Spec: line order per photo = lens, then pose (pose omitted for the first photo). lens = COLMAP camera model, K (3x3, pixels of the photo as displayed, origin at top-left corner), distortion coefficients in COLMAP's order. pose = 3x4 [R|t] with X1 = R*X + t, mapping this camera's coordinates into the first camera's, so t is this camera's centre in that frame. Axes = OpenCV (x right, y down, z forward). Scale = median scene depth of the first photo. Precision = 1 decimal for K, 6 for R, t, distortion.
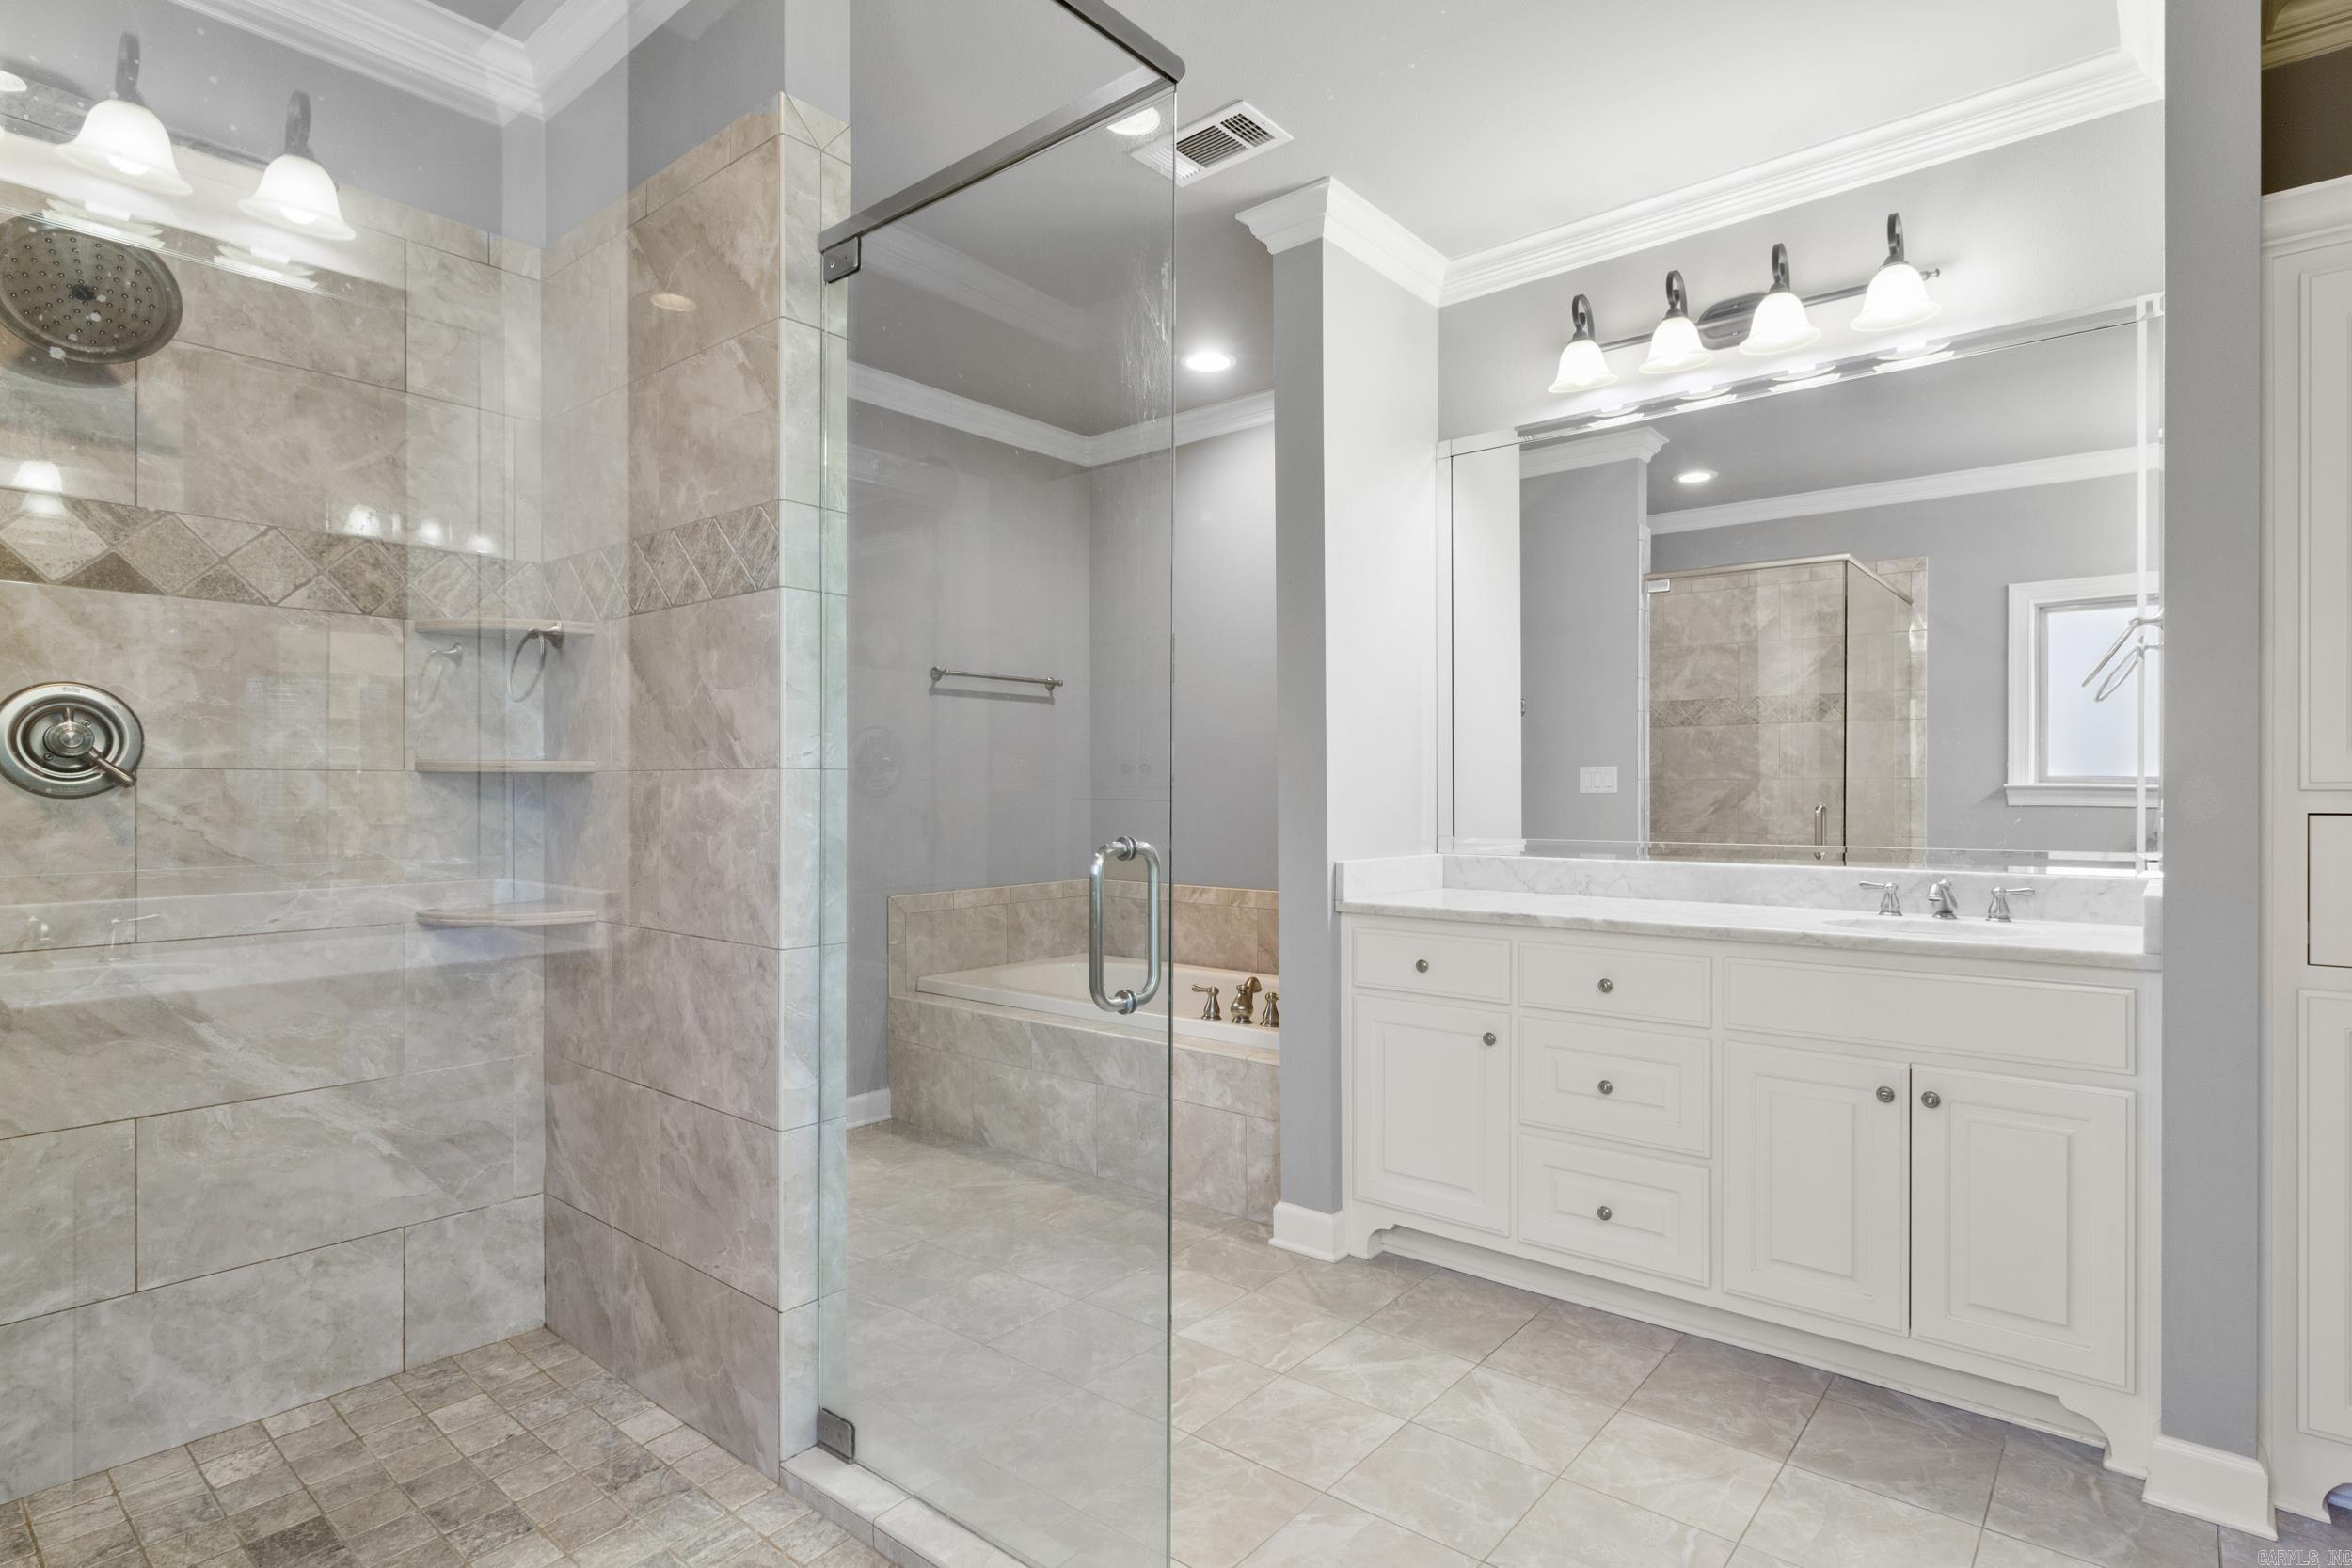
lens RADIAL K [[1195.9, 0, 1195.9], [0, 1195.9, 796.8], [0, 0, 1]] dist [-0.004583, 0.000282]
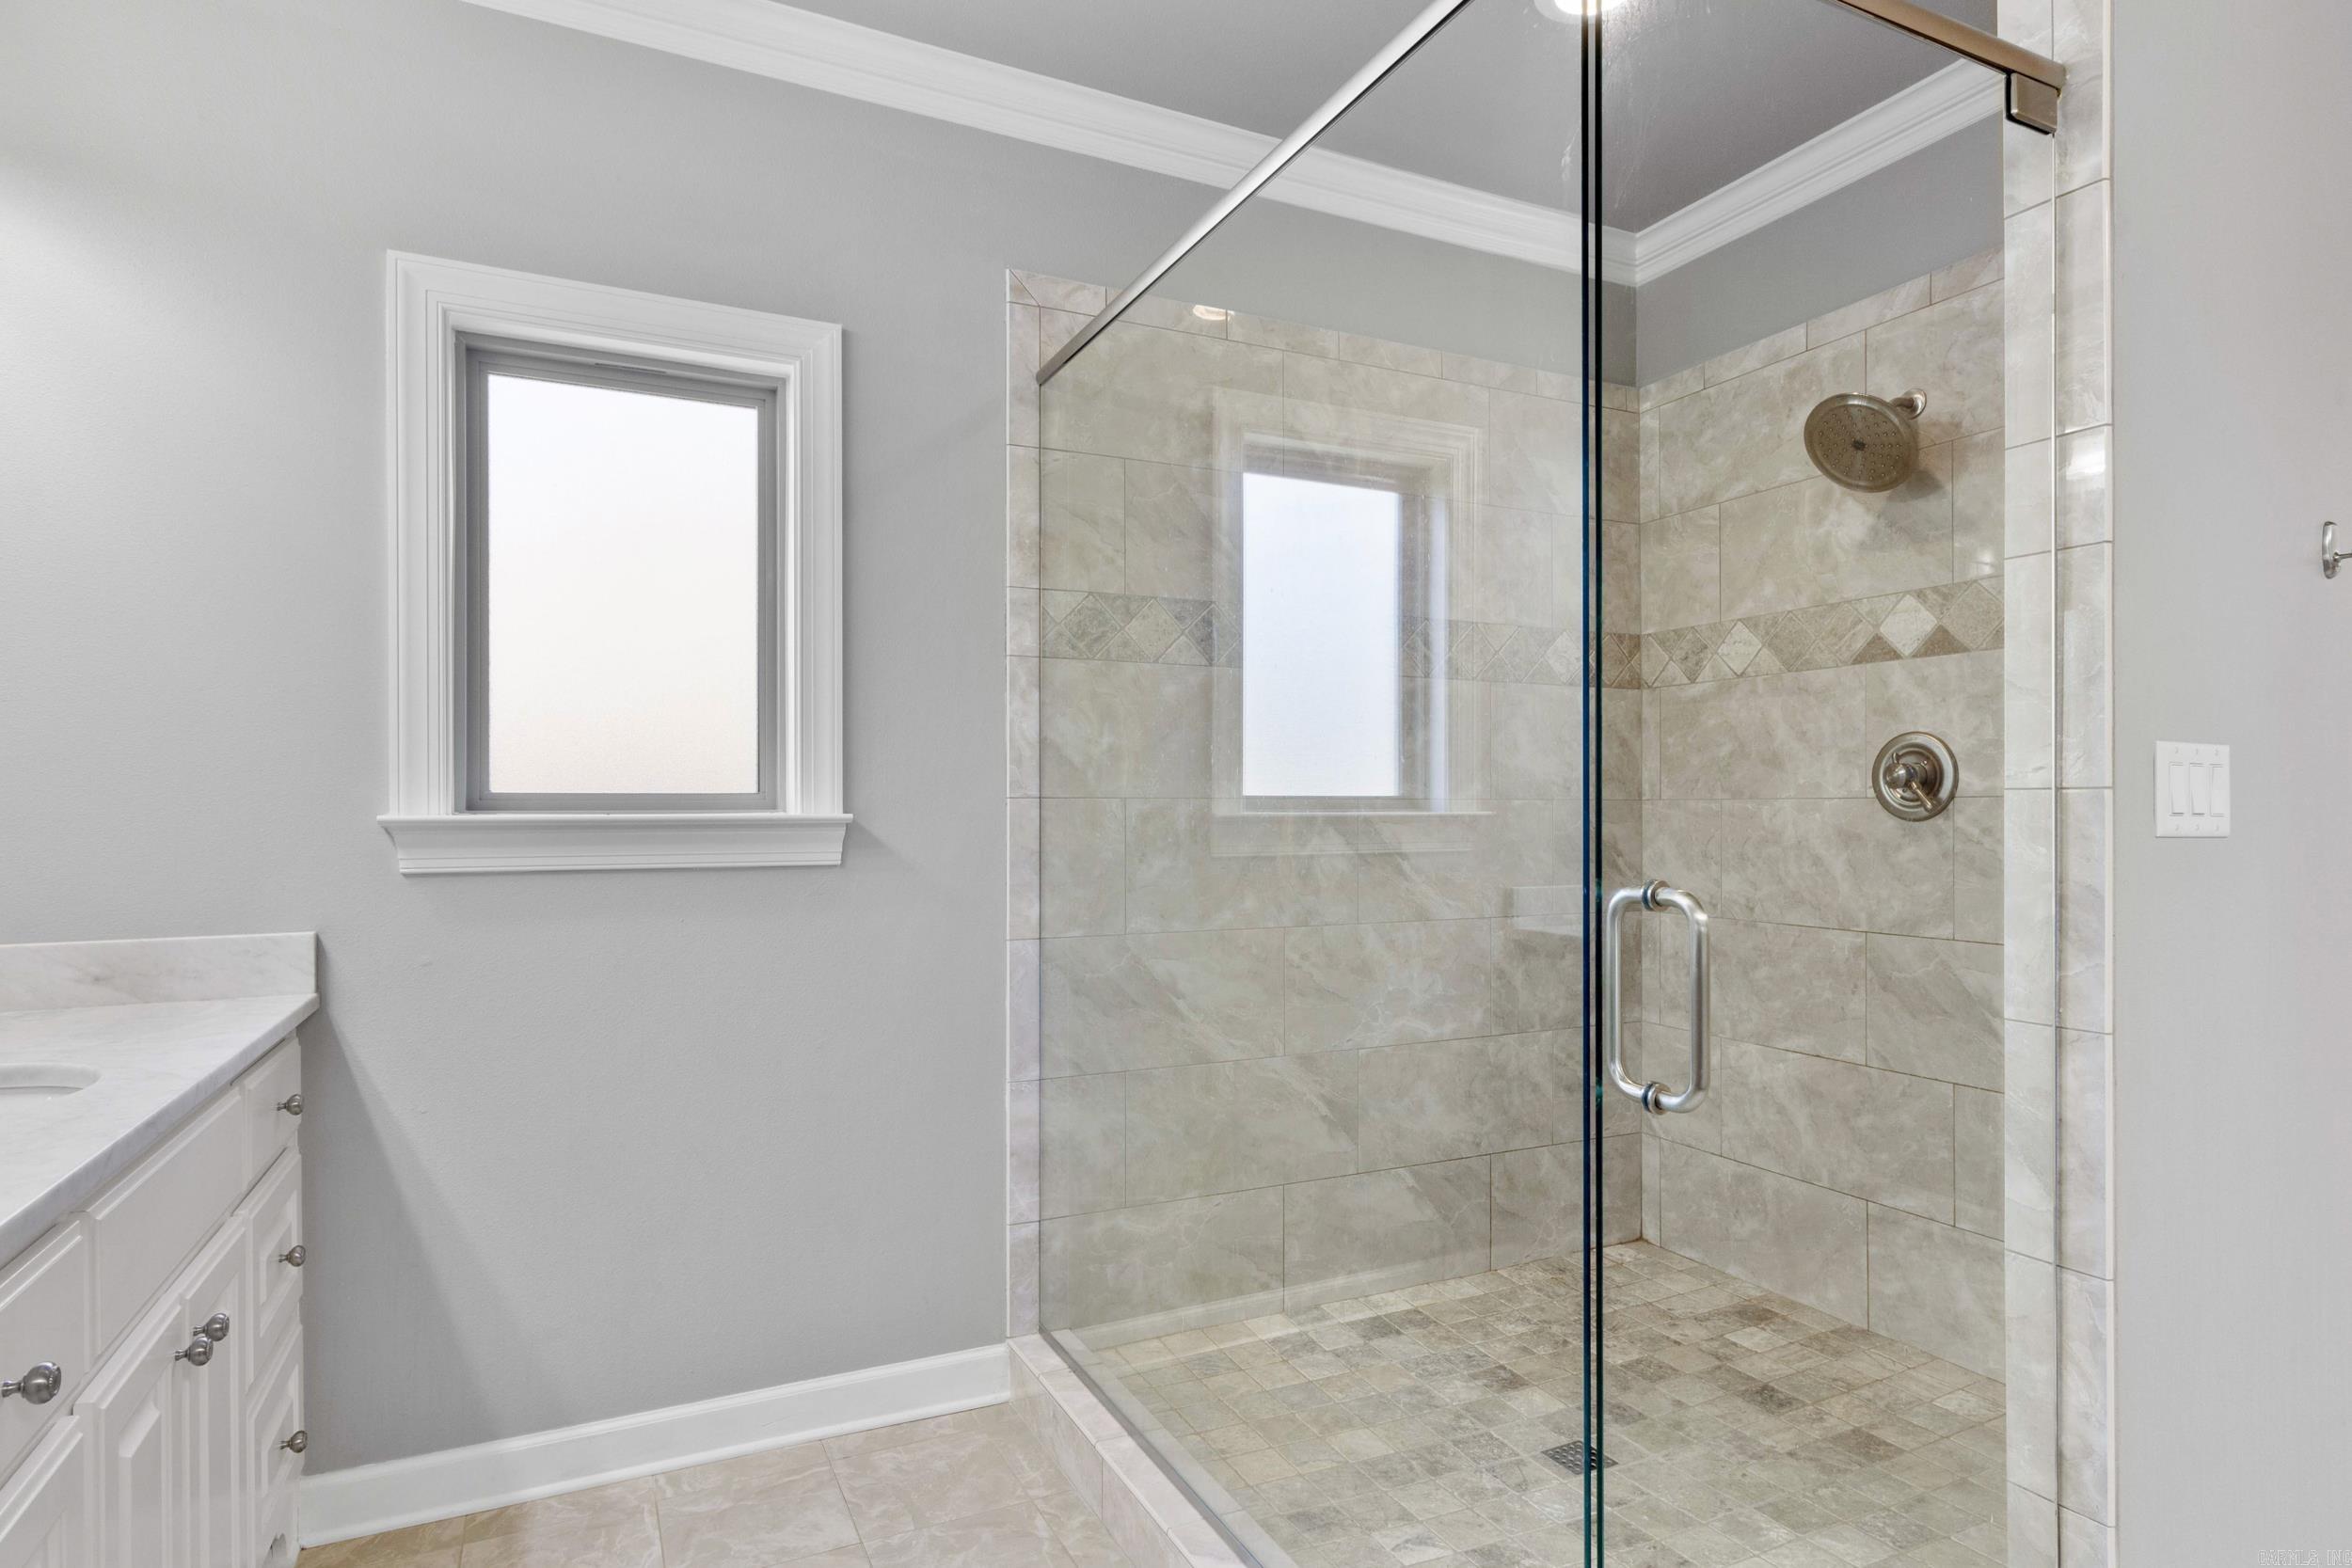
lens RADIAL K [[1272.8, 0, 1196.4], [0, 1272.8, 804.1], [0, 0, 1]] dist [0.003549, -0.001807]
pose [[-0.420279, -0.005388, -0.907379, 0.611503], [-0.005387, 0.999980, -0.003443, -0.007886], [0.907379, 0.003441, -0.420299, 0.824491]]
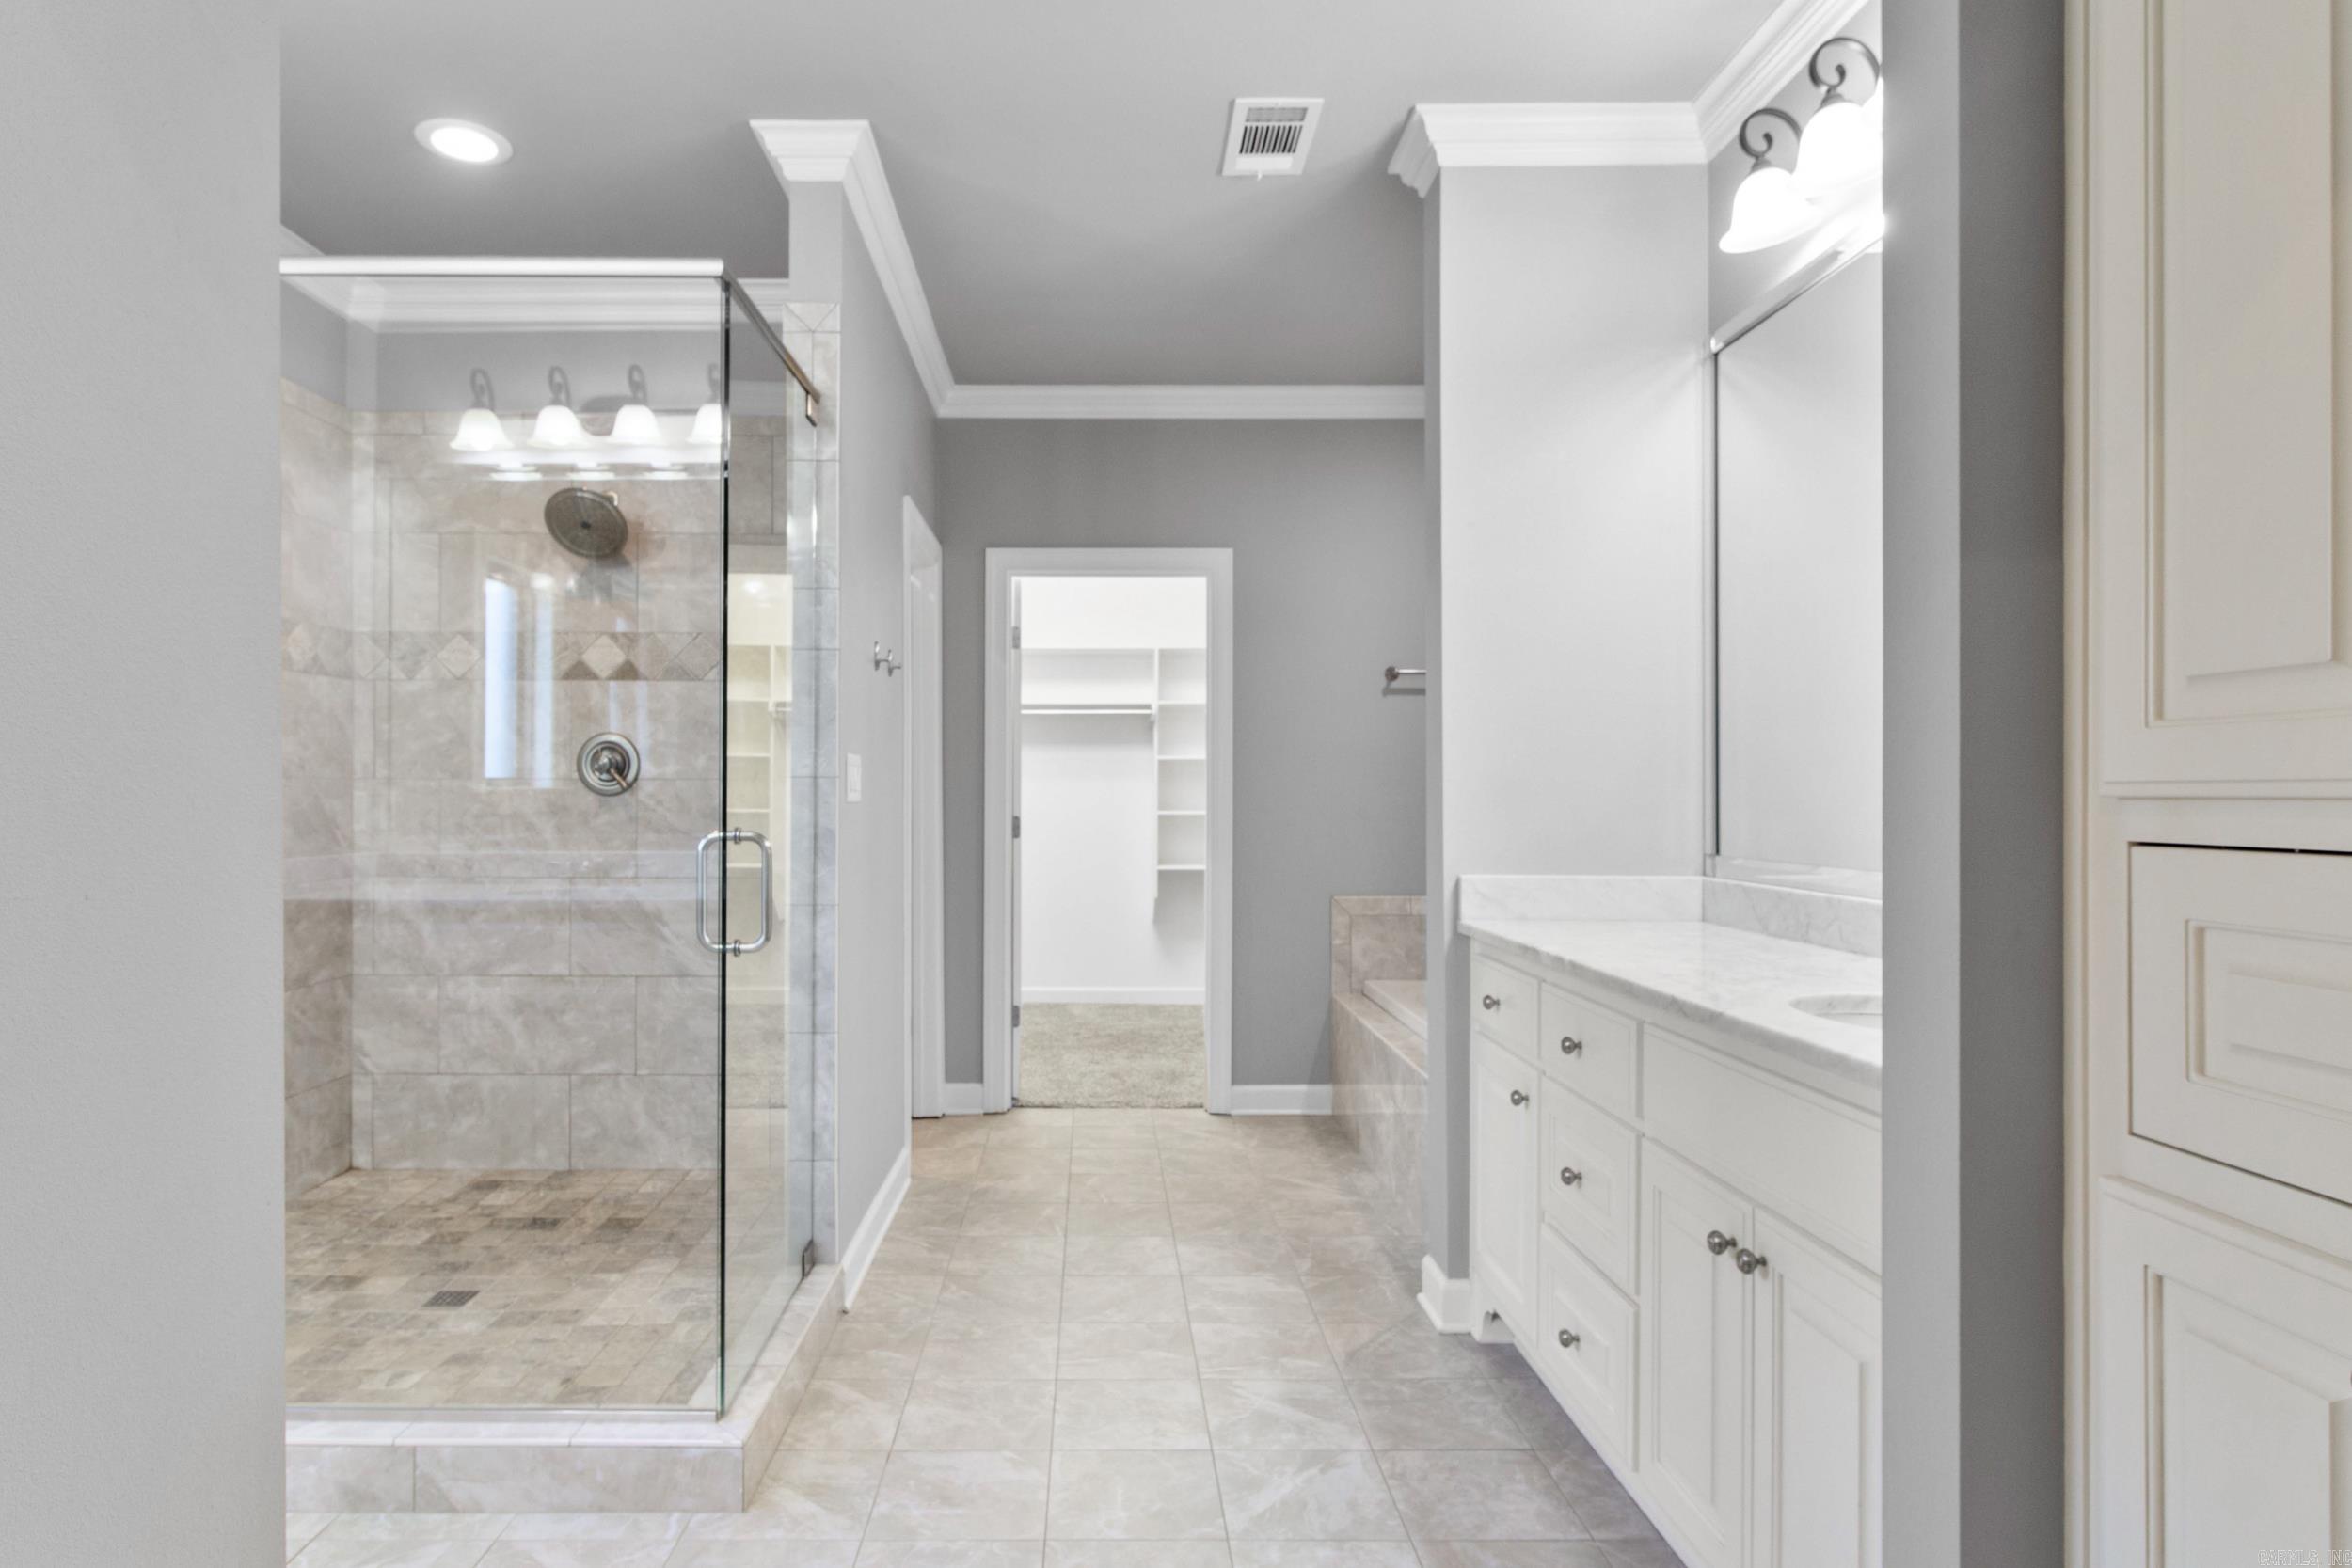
lens RADIAL K [[1331.5, 0, 1094.7], [0, 1331.5, 791.6], [0, 0, 1]] dist [0.003294, -0.001078]
pose [[0.628031, 0.001718, -0.778187, 1.061515], [-0.005818, 0.999980, -0.002488, -0.004559], [0.778167, 0.006090, 0.628028, 0.276693]]
